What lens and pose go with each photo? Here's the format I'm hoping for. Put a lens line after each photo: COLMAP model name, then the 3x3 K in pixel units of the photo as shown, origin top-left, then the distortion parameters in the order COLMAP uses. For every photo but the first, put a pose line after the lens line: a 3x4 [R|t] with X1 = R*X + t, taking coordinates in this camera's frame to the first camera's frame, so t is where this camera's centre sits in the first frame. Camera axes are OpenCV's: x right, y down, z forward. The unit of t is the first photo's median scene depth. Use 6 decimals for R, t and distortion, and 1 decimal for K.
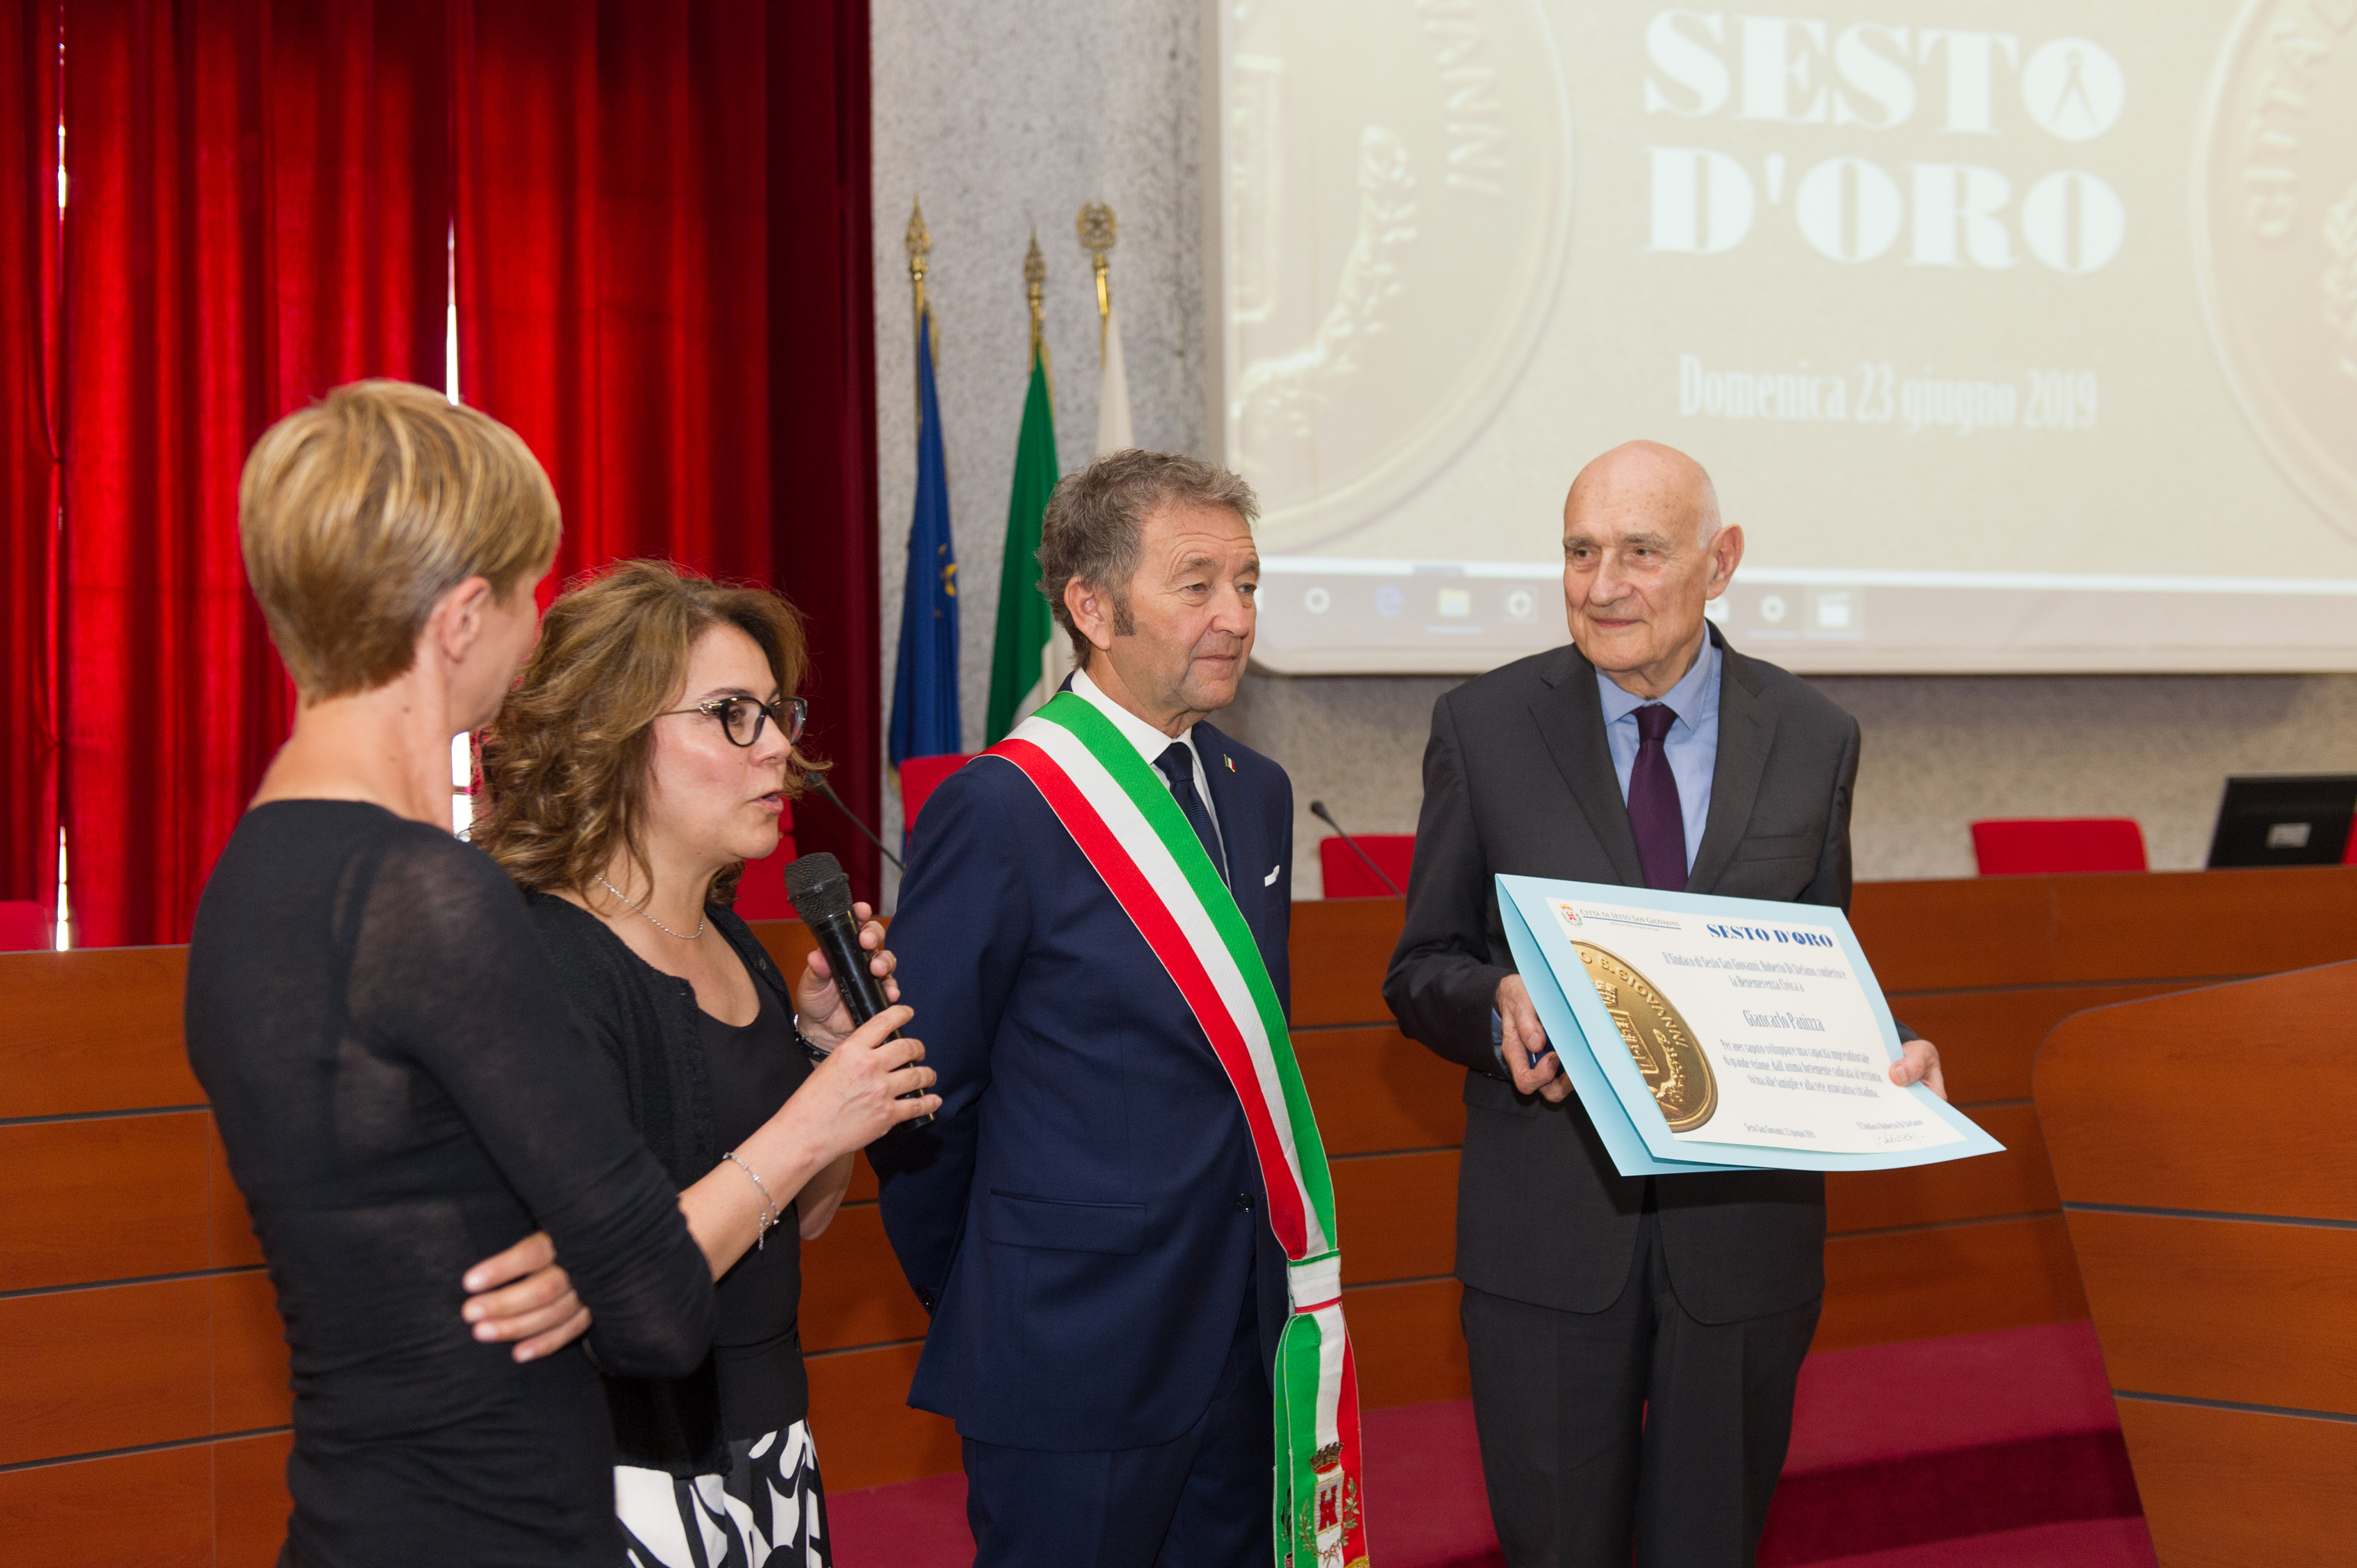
lens RADIAL K [[2903.2, 0, 1212.2], [0, 2903.2, 766.3], [0, 0, 1]] dist [0.003276, 0.000000]
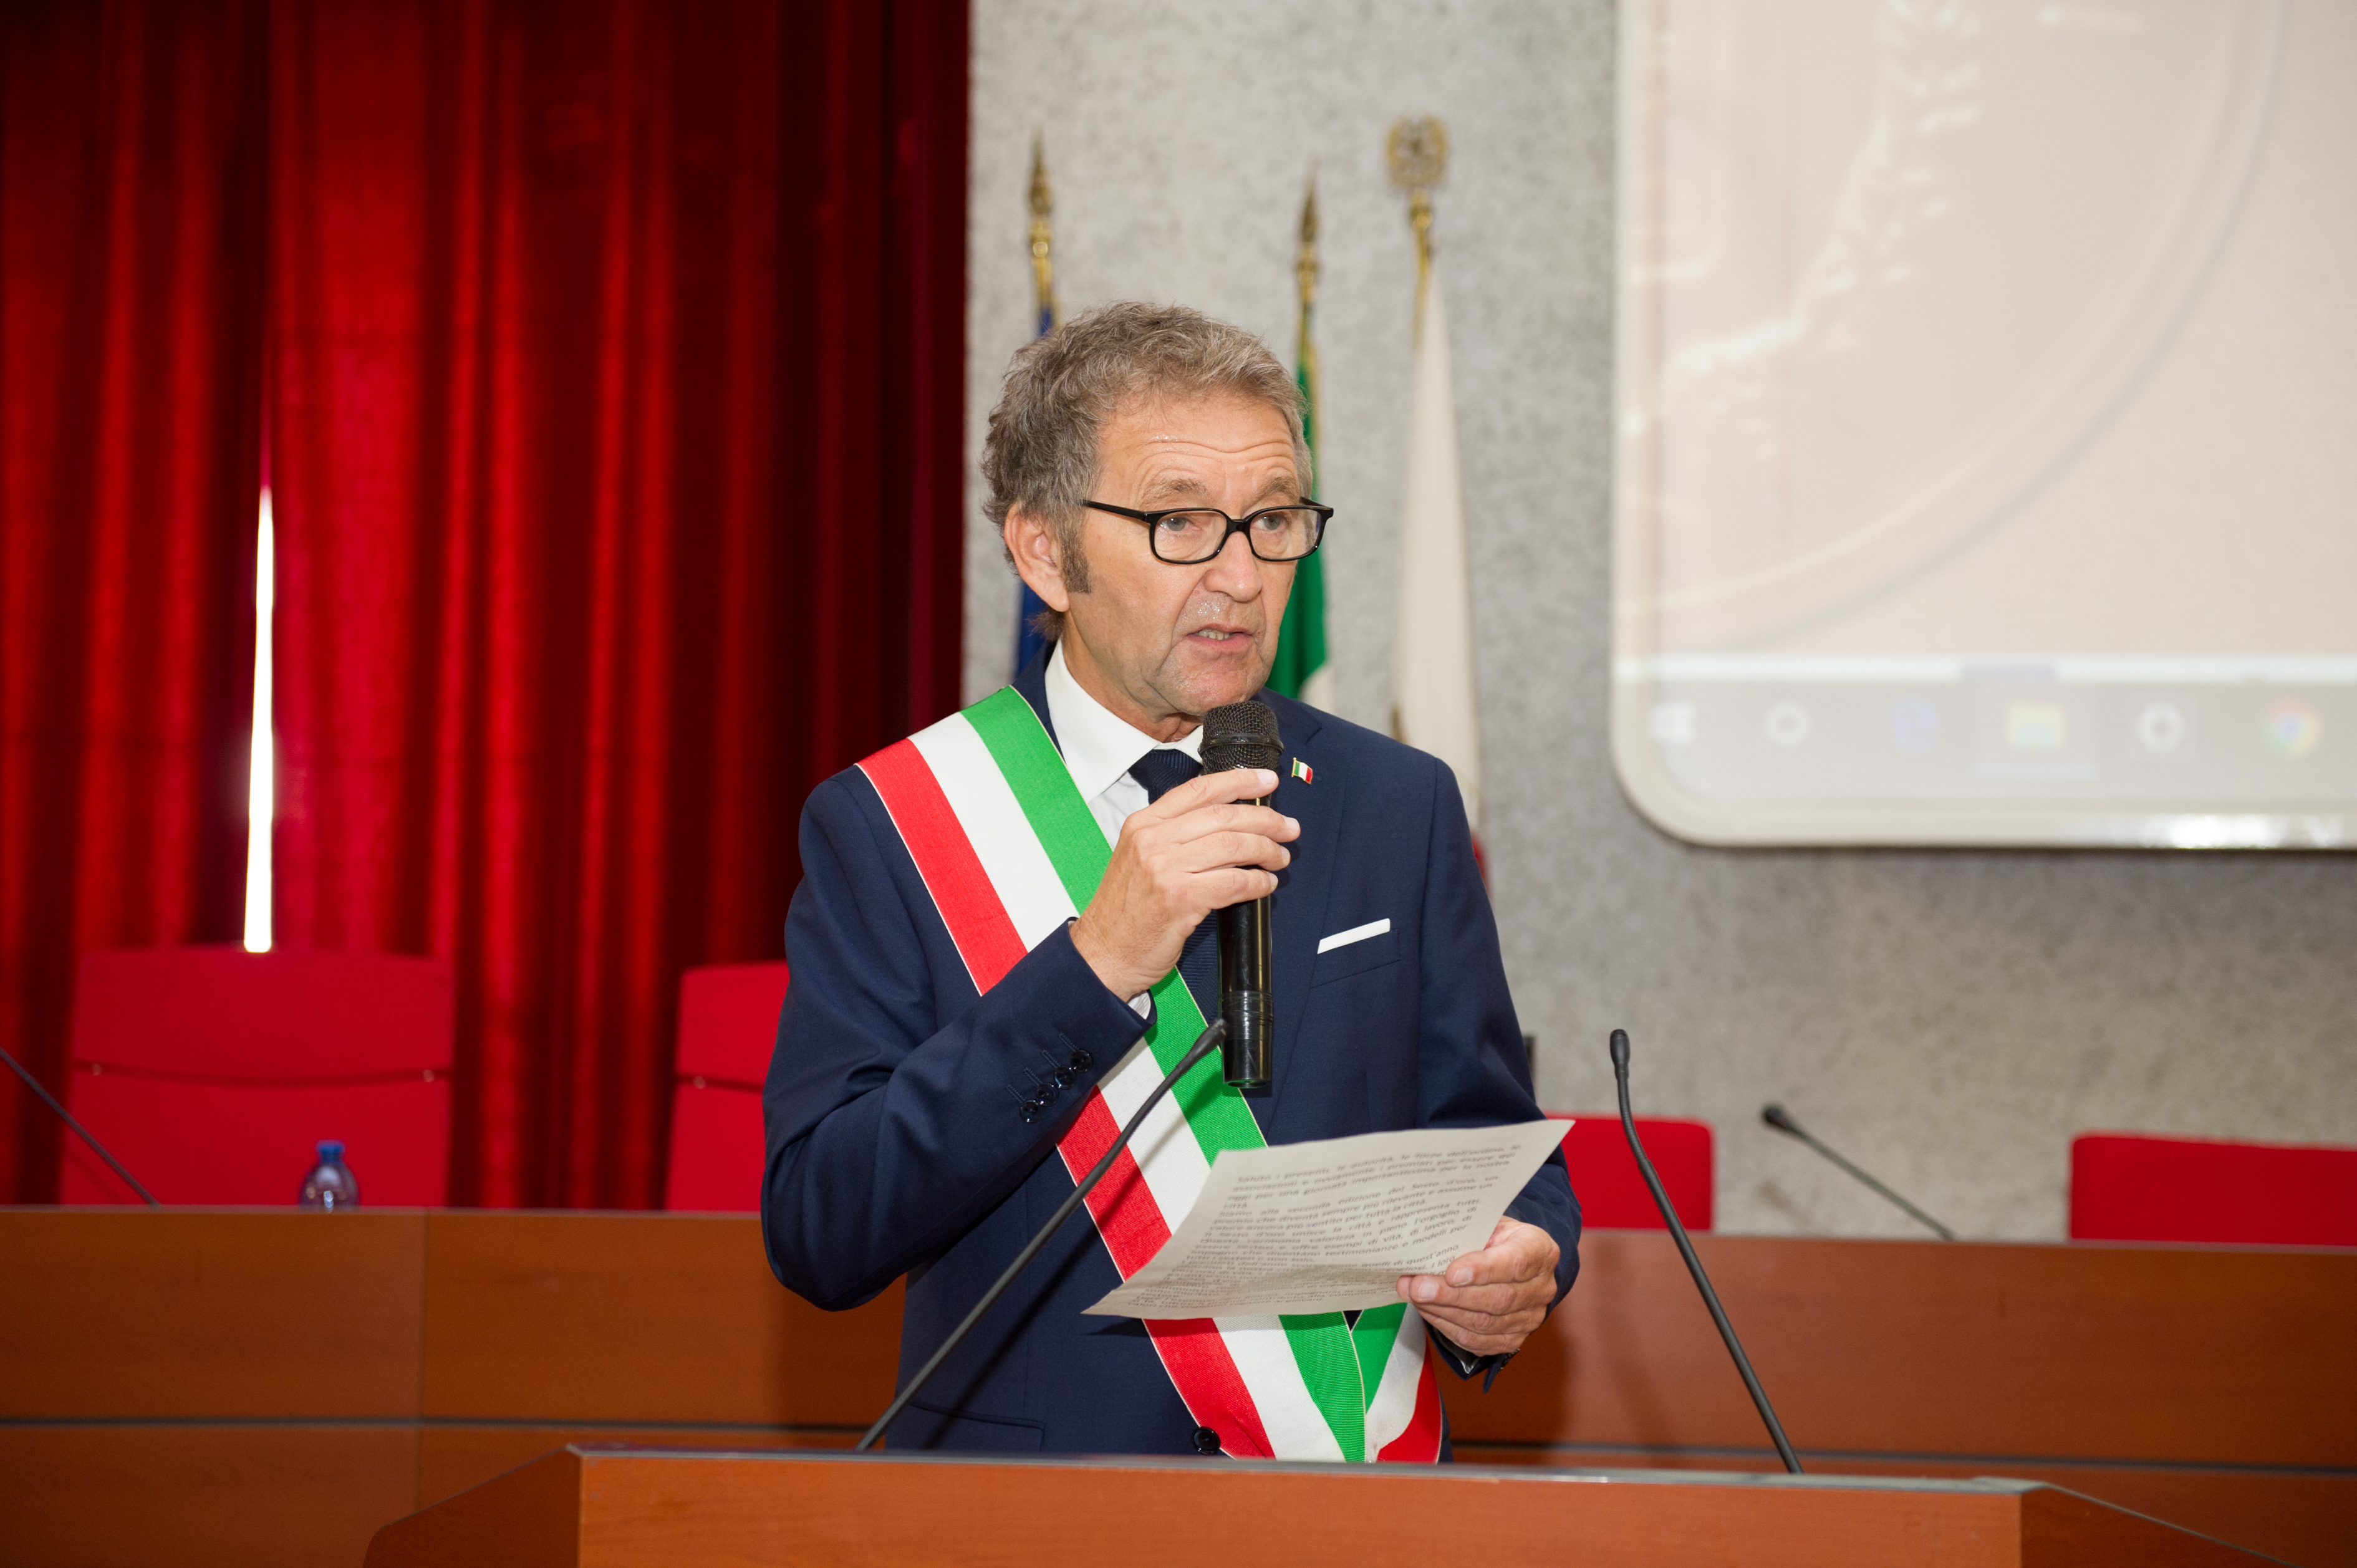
lens RADIAL K [[3910.3, 0, 1191.0], [0, 3910.3, 800.5], [0, 0, 1]] dist [0.104052, 0.000000]
pose [[0.832082, 0.003930, -0.554638, 0.388236], [-0.026100, 0.999145, -0.032077, -0.011052], [0.554038, 0.041167, 0.831473, 0.239337]]
